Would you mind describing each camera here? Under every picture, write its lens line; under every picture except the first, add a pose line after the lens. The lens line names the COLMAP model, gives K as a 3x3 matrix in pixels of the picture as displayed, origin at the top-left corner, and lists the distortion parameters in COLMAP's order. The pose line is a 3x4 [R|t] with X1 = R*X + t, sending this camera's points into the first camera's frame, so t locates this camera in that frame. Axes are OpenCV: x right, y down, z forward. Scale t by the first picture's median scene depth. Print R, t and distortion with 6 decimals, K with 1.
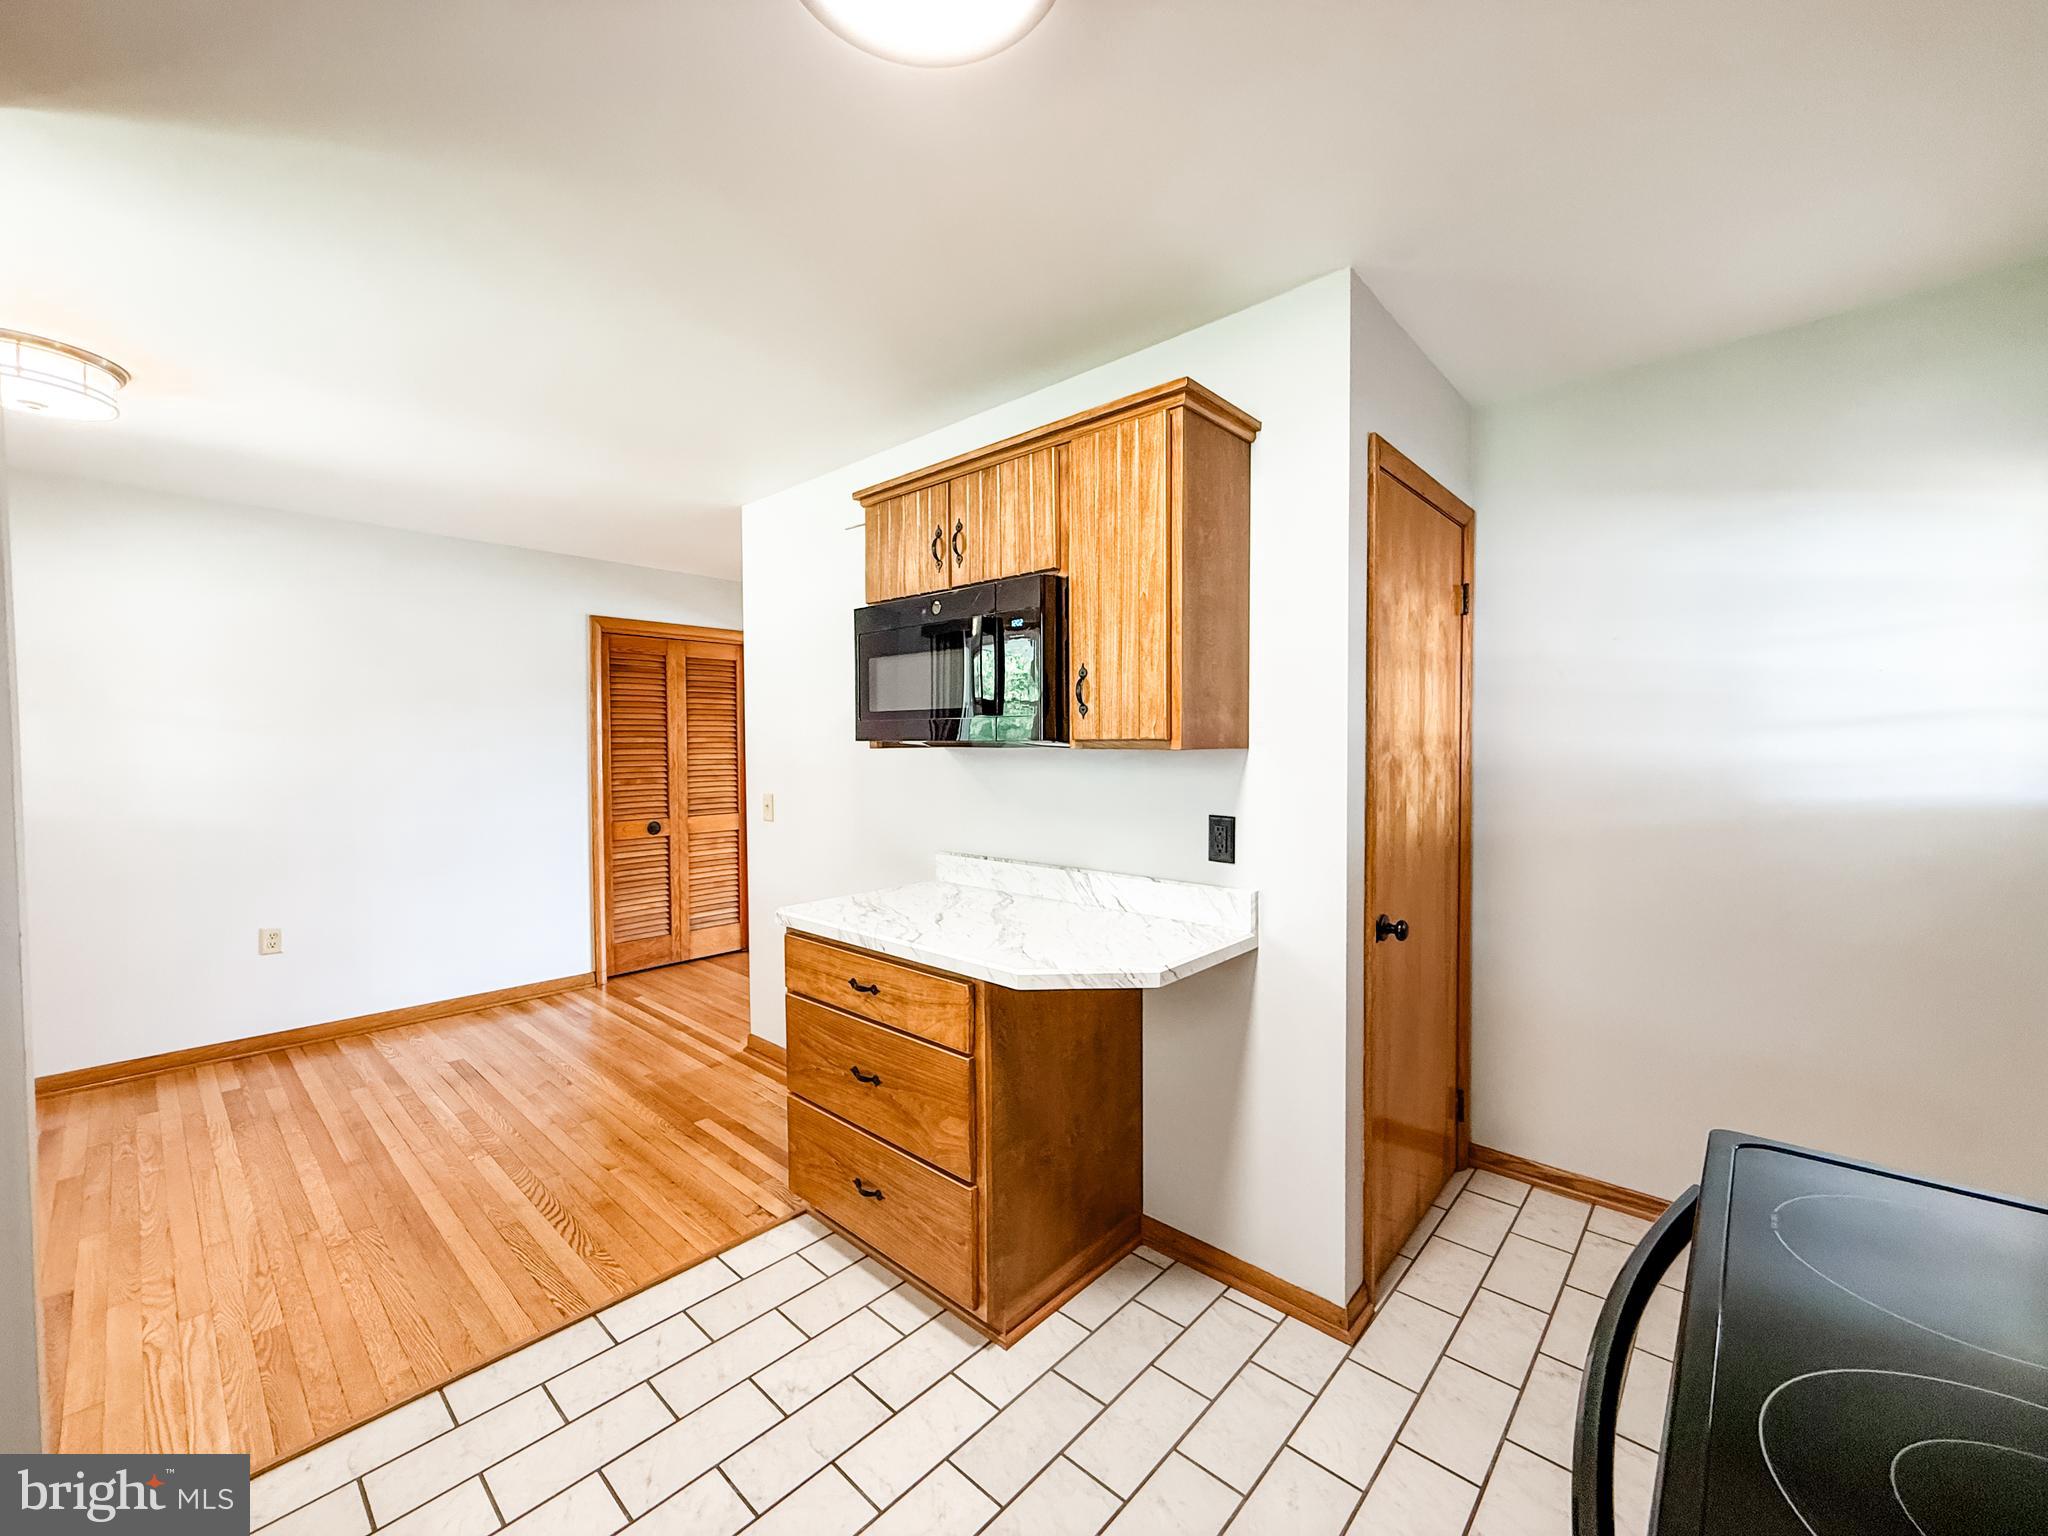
lens RADIAL K [[816.5, 0, 1021.4], [0, 816.5, 766.6], [0, 0, 1]] dist [-0.000196, -0.000519]
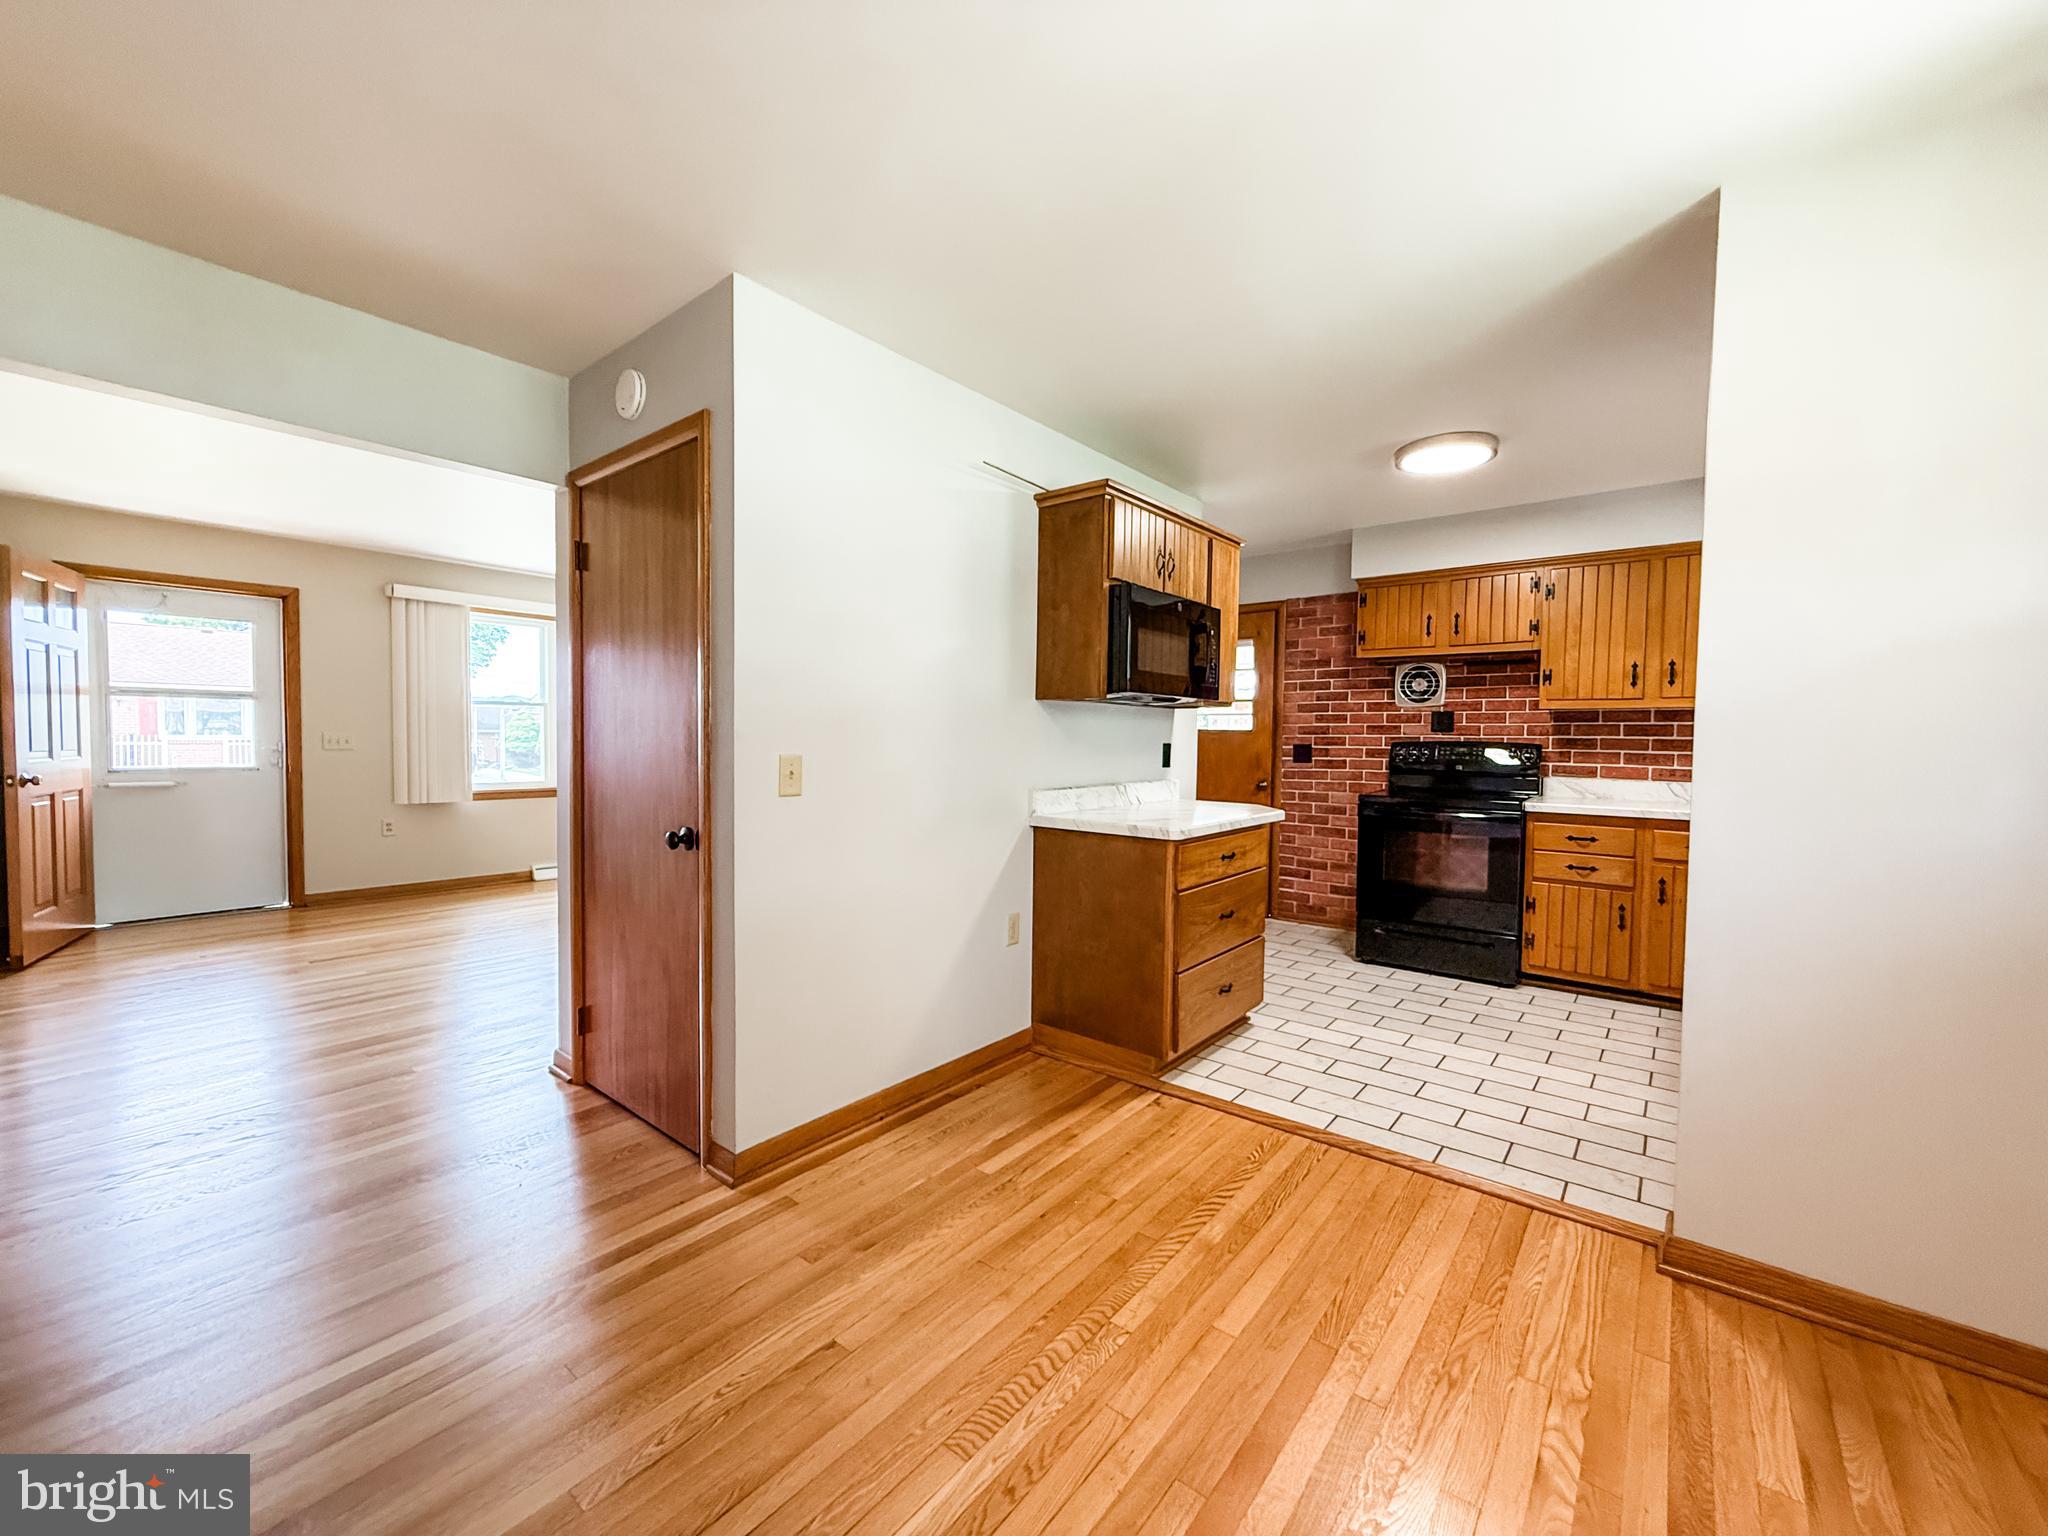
lens RADIAL K [[816.5, 0, 1021.4], [0, 816.5, 766.6], [0, 0, 1]] dist [-0.000196, -0.000519]
pose [[-0.059626, -0.035204, 0.997600, -1.183808], [0.019345, 0.999150, 0.036415, 0.027467], [-0.998033, 0.021469, -0.058894, 1.034290]]
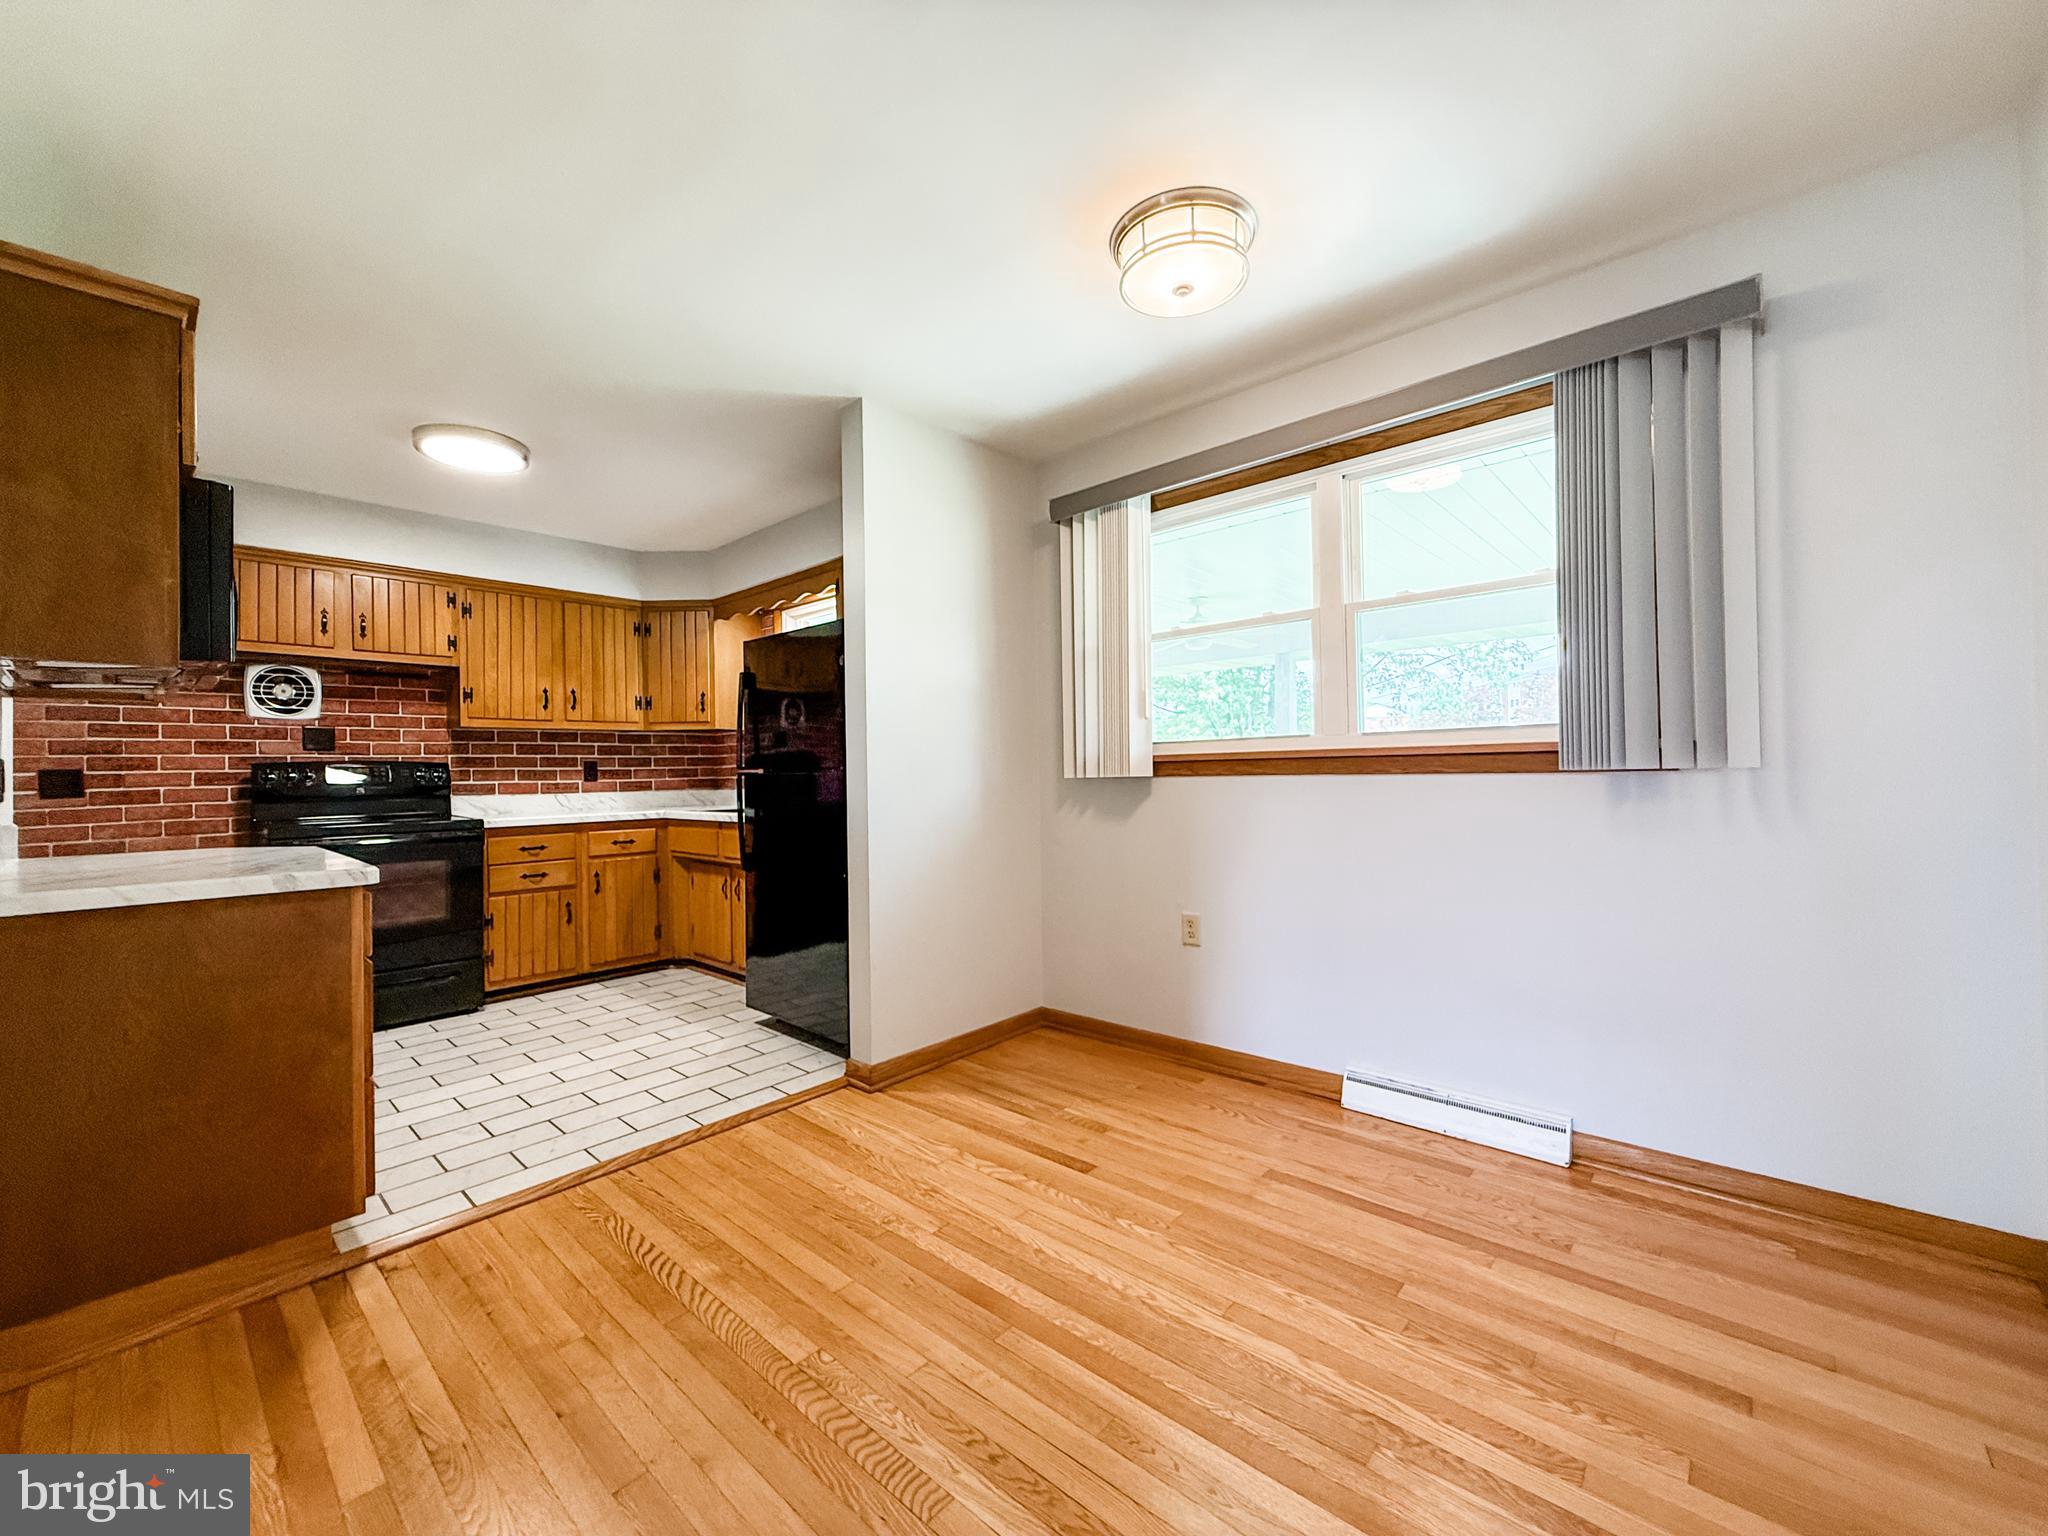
lens RADIAL K [[816.5, 0, 1021.4], [0, 816.5, 766.6], [0, 0, 1]] dist [-0.000196, -0.000519]
pose [[-0.999790, 0.019886, -0.004968, -0.766710], [0.019757, 0.999499, 0.024741, 0.050357], [0.005457, 0.024638, -0.999682, 1.466723]]
